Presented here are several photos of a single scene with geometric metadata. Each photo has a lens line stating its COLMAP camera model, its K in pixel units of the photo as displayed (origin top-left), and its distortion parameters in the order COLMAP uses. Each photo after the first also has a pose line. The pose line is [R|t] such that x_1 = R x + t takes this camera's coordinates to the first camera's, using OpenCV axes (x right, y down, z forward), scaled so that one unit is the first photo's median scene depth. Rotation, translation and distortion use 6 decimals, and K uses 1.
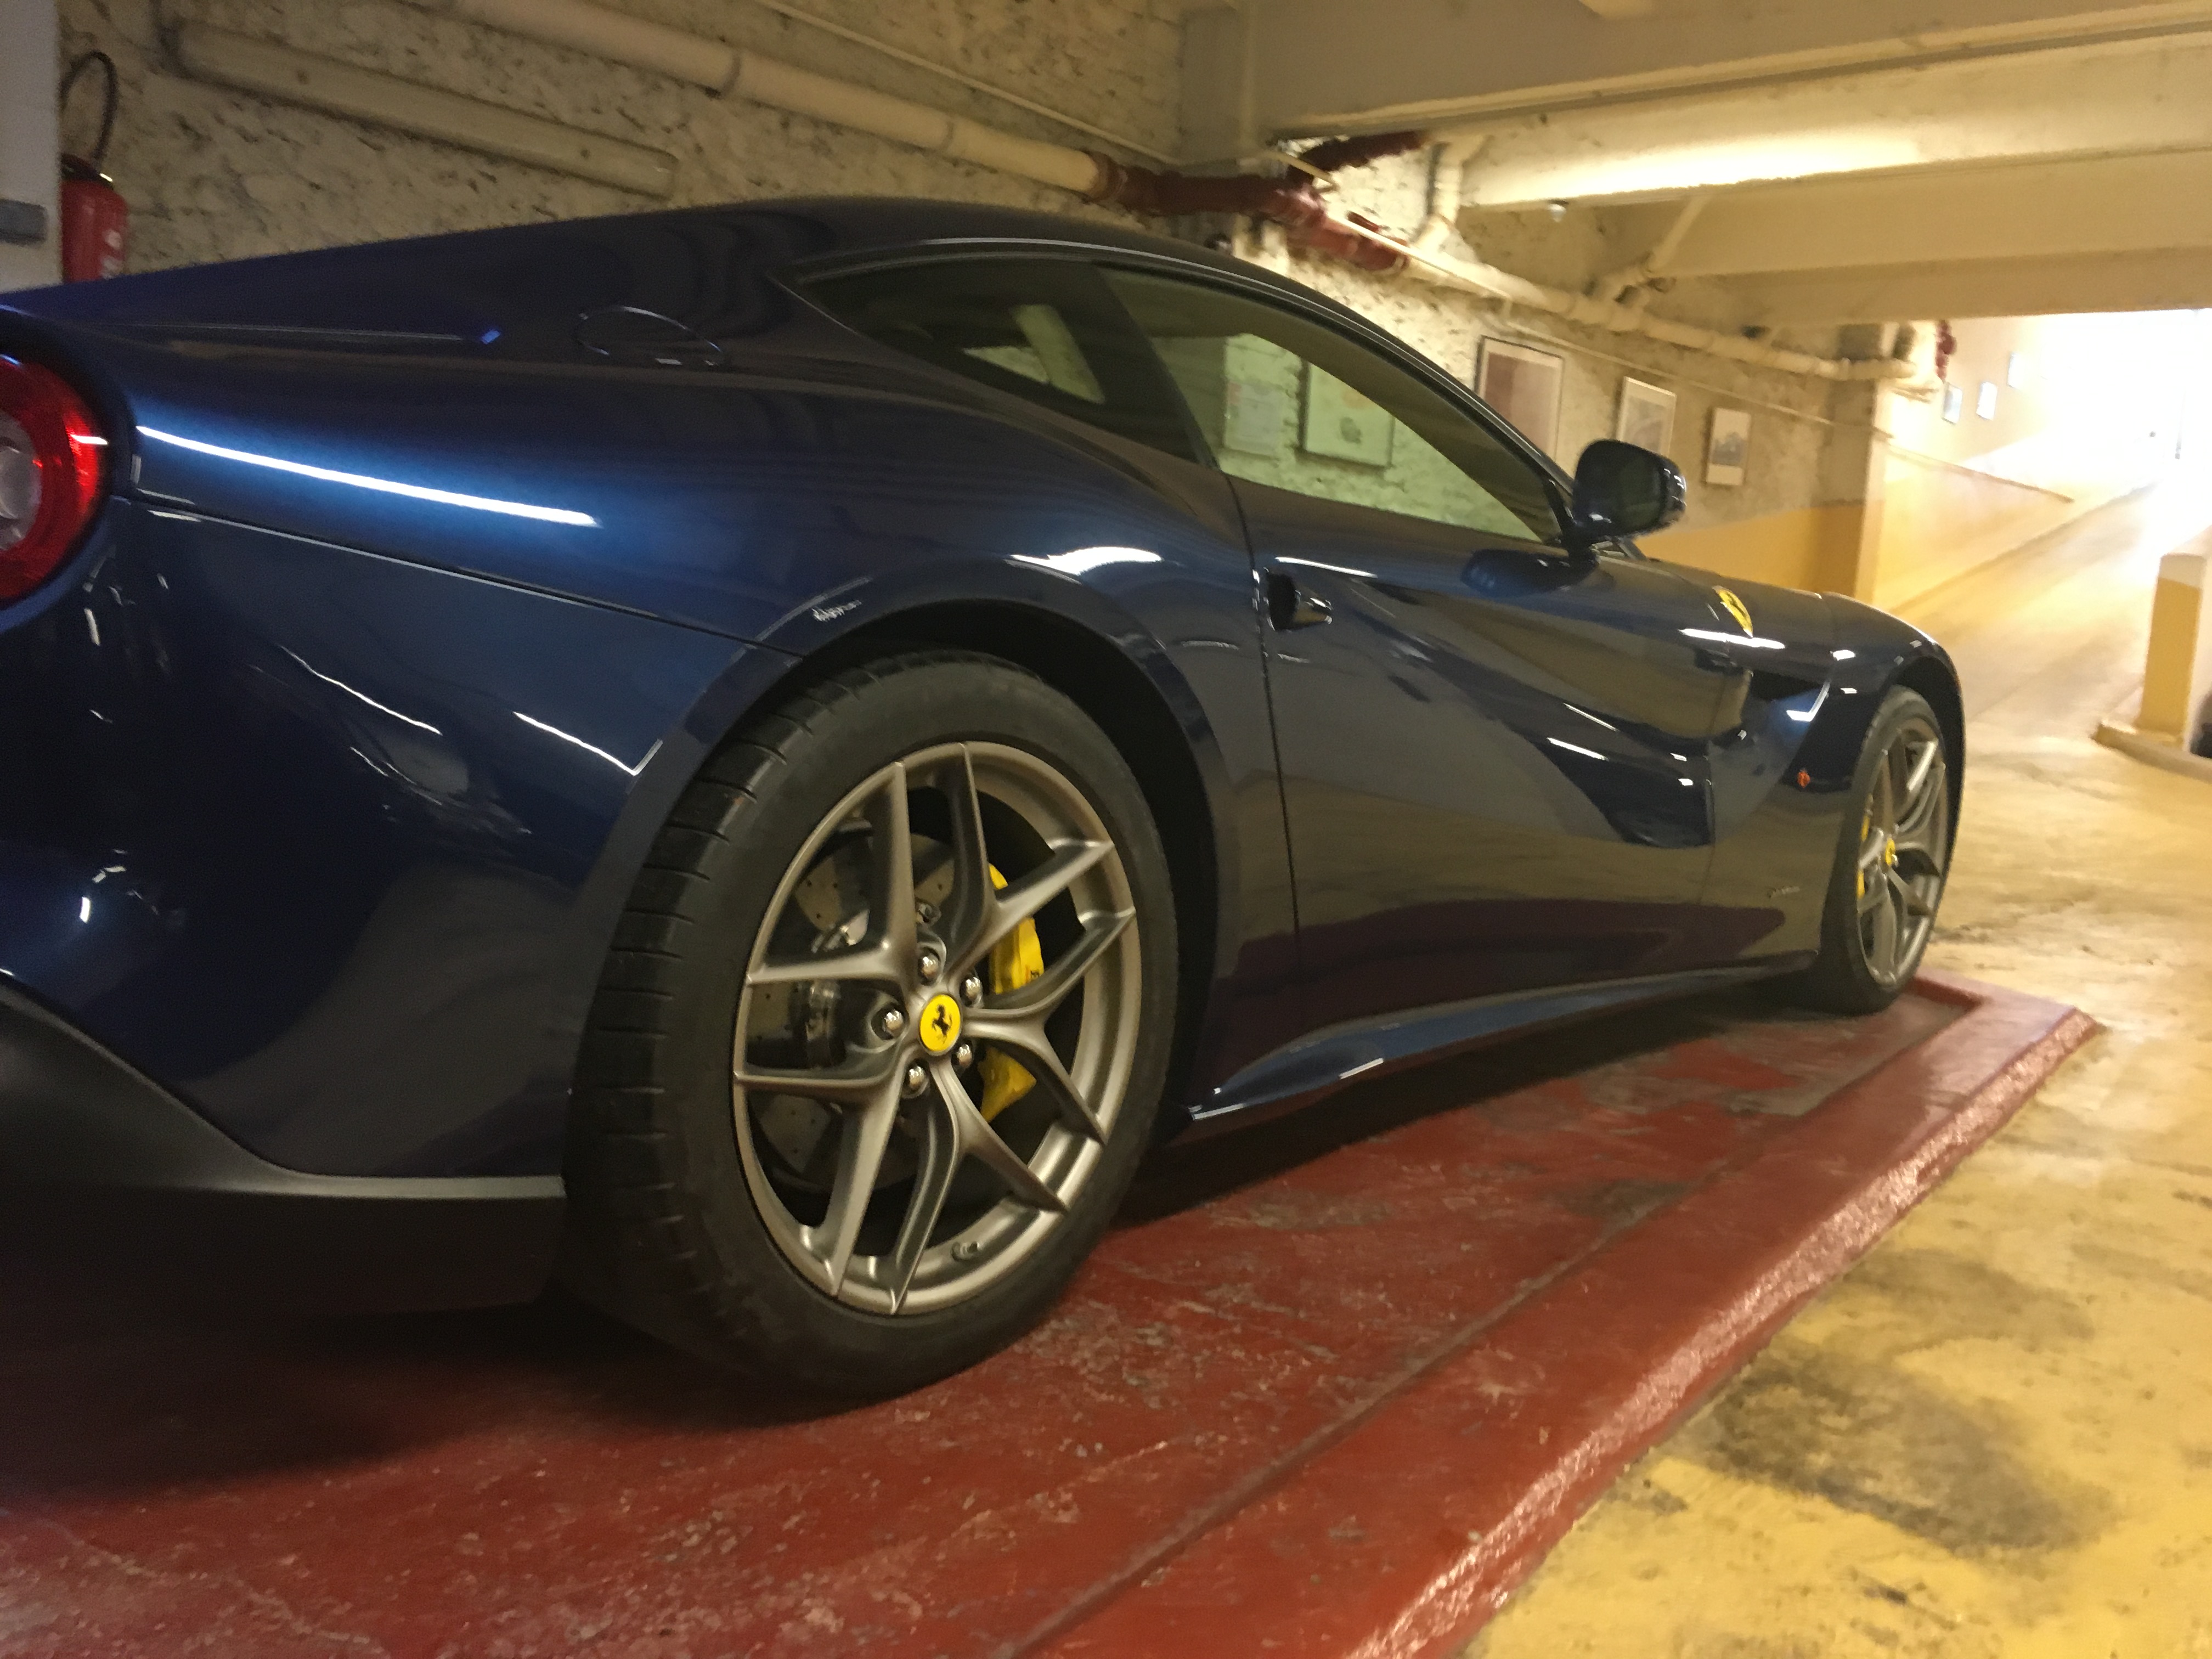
lens RADIAL K [[1888.0, 0, 1110.7], [0, 1888.0, 839.3], [0, 0, 1]] dist [0.076575, -0.099351]
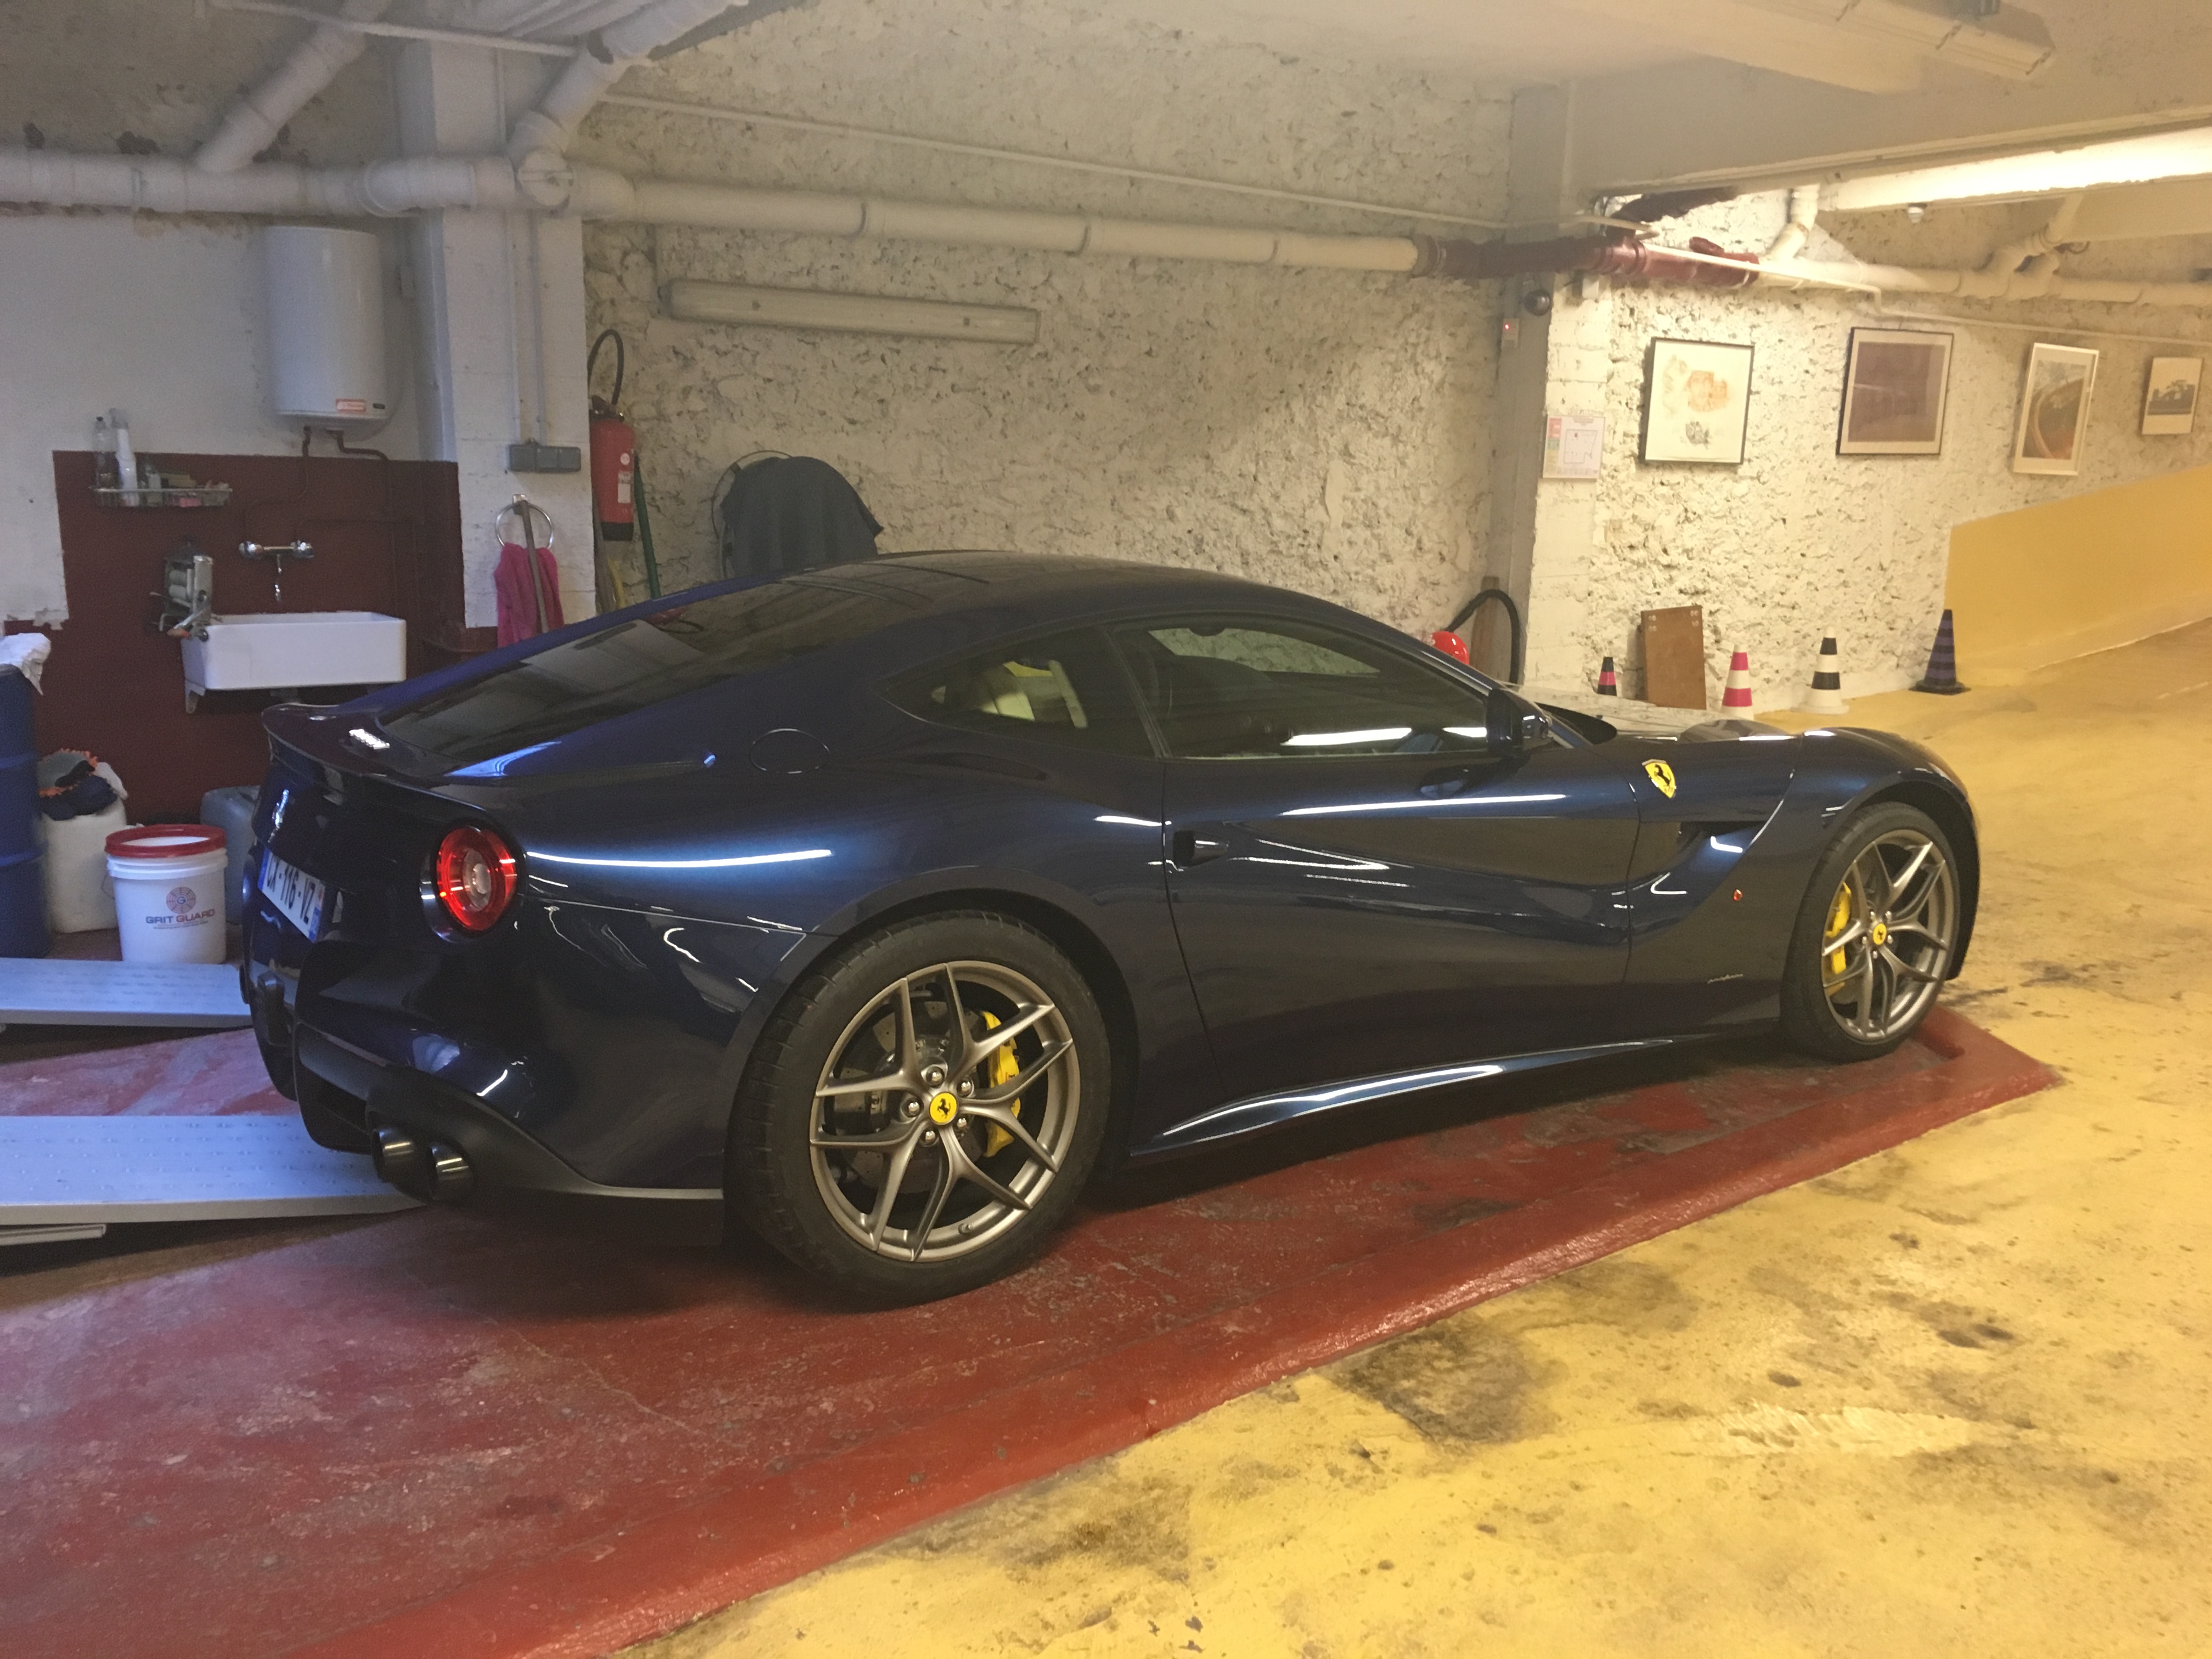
lens RADIAL K [[1888.0, 0, 1110.7], [0, 1888.0, 839.3], [0, 0, 1]] dist [0.076575, -0.099351]
pose [[0.960758, 0.019397, -0.276707, 0.266027], [-0.002652, 0.998149, 0.060761, -0.128890], [0.277374, -0.057643, 0.959031, -0.332062]]
